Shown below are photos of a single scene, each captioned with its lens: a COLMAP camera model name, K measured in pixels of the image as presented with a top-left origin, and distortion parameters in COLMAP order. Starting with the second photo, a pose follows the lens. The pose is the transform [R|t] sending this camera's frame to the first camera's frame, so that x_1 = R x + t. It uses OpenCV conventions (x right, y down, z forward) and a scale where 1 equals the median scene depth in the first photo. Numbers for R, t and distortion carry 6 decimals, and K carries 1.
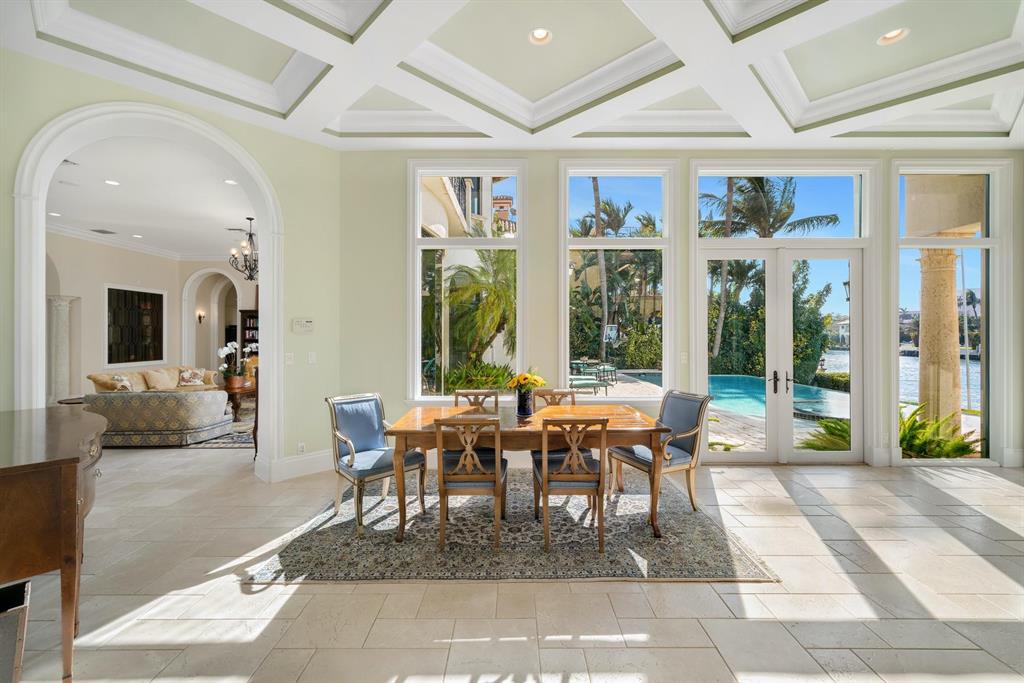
lens RADIAL K [[422.6, 0, 507.3], [0, 422.6, 332.1], [0, 0, 1]] dist [-0.002759, -0.000186]
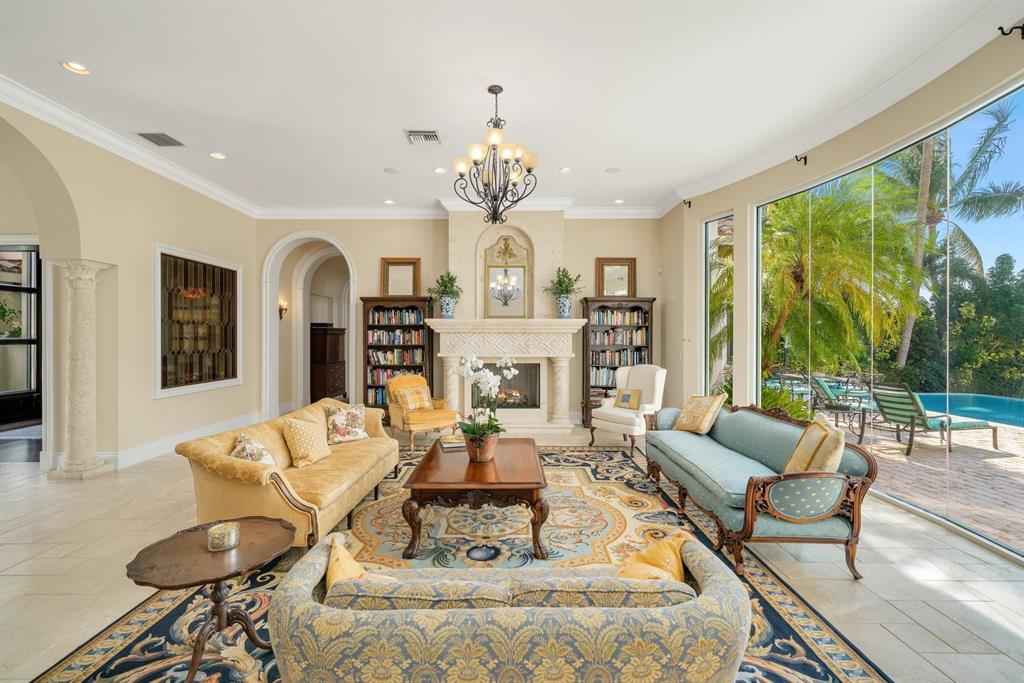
lens RADIAL K [[434.0, 0, 501.0], [0, 434.0, 337.2], [0, 0, 1]] dist [0.002805, 0.000106]
pose [[0.999965, 0.003919, -0.007418, -0.481793], [-0.003863, 0.999964, 0.007578, 0.000729], [0.007447, -0.007549, 0.999944, 0.419227]]
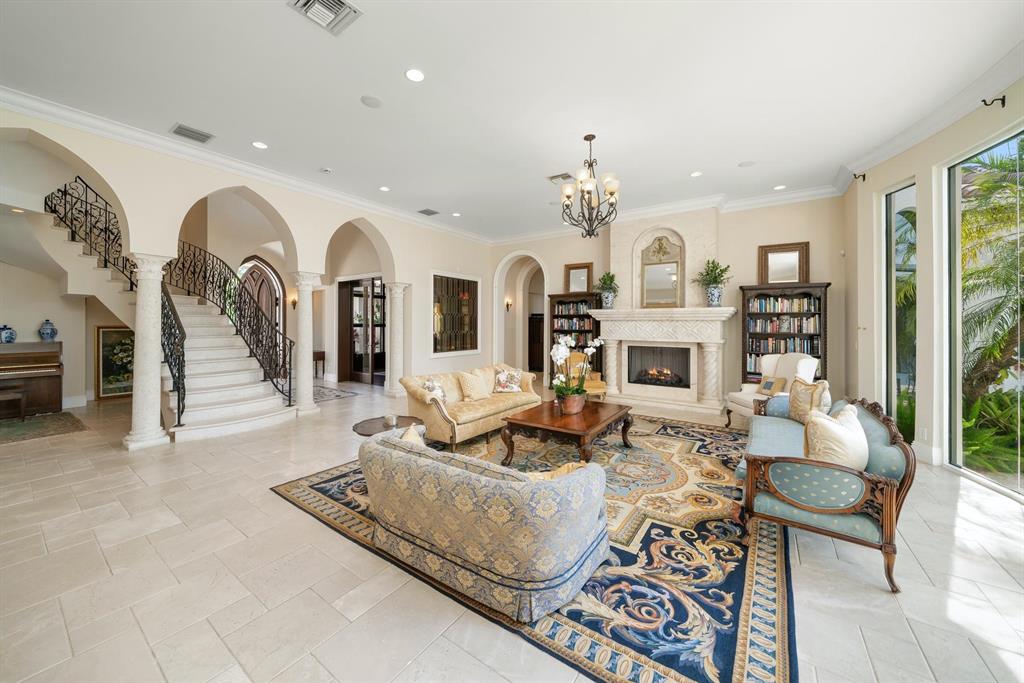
lens RADIAL K [[362.3, 0, 505.5], [0, 362.3, 320.2], [0, 0, 1]] dist [-0.001591, -0.000059]
pose [[0.822368, 0.001908, -0.568953, -0.328969], [-0.003237, 0.999994, -0.001326, 0.000327], [0.568947, 0.002932, 0.822369, 0.398821]]
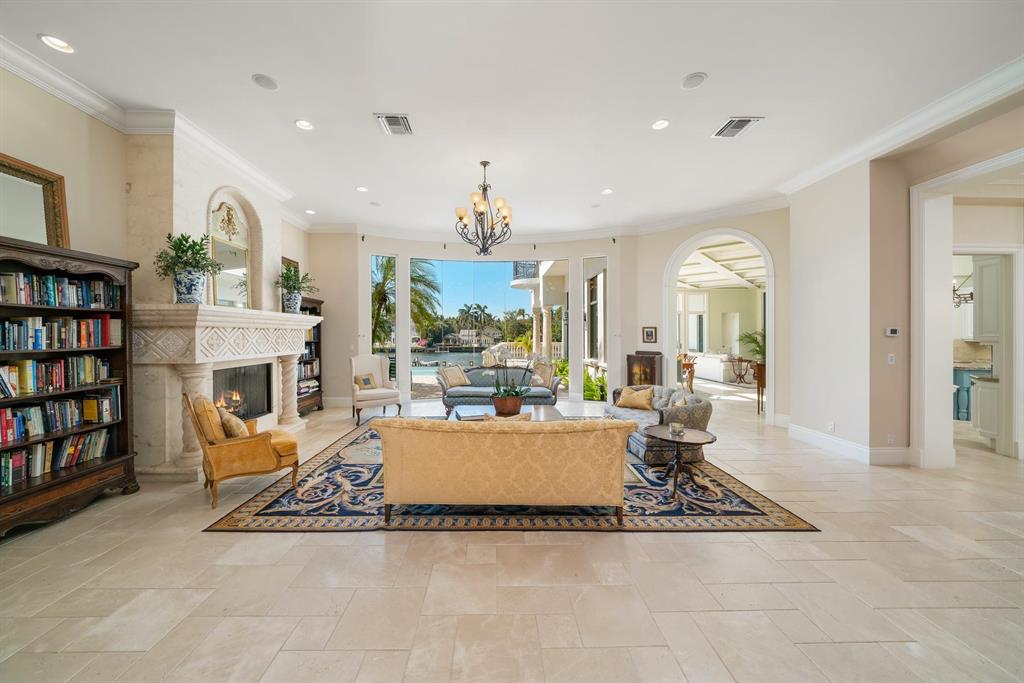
lens RADIAL K [[362.3, 0, 505.5], [0, 362.3, 320.2], [0, 0, 1]] dist [-0.001591, -0.000059]
pose [[-0.054370, 0.040401, 0.997703, -0.958437], [-0.005724, 0.999152, -0.040771, 0.005700], [-0.998504, -0.007928, -0.054093, 0.803291]]
